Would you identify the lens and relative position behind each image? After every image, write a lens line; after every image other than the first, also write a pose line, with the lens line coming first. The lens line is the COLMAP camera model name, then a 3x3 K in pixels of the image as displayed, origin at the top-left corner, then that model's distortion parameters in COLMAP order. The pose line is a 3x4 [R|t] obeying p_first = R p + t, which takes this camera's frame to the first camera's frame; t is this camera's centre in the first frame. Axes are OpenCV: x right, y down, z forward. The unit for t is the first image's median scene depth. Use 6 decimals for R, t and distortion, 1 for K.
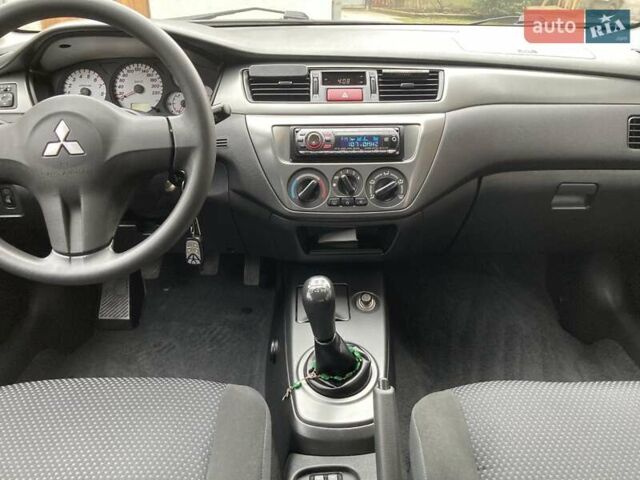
lens RADIAL K [[539.6, 0, 320.0], [0, 539.6, 240.0], [0, 0, 1]] dist [0.040590, -0.011270]
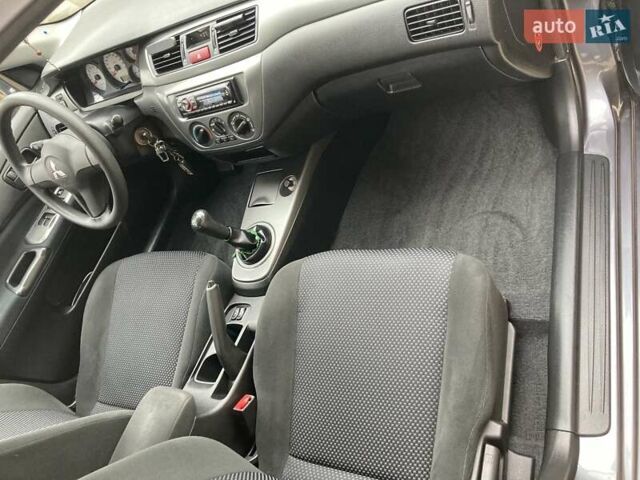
lens RADIAL K [[539.6, 0, 320.0], [0, 539.6, 240.0], [0, 0, 1]] dist [0.040590, -0.011270]
pose [[0.802075, -0.023490, -0.596761, 1.050873], [0.341276, 0.838037, 0.425705, -0.355426], [0.490108, -0.545108, 0.680185, 0.016022]]
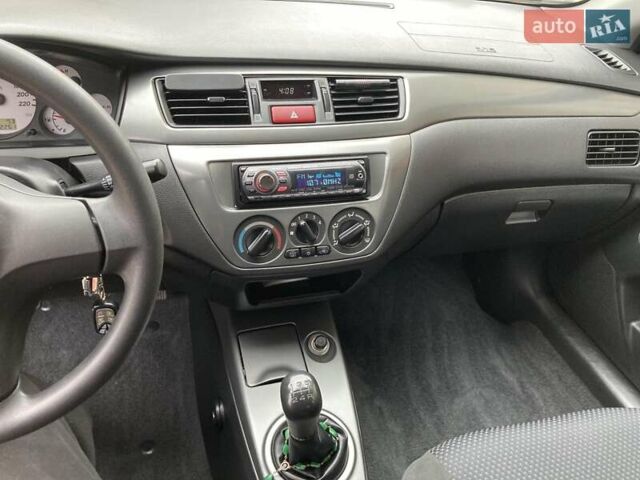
lens RADIAL K [[539.6, 0, 320.0], [0, 539.6, 240.0], [0, 0, 1]] dist [0.040590, -0.011270]
pose [[0.963742, -0.080627, 0.254364, -0.136127], [0.035416, 0.983474, 0.177551, -0.227913], [-0.264476, -0.162105, 0.950671, 0.200874]]
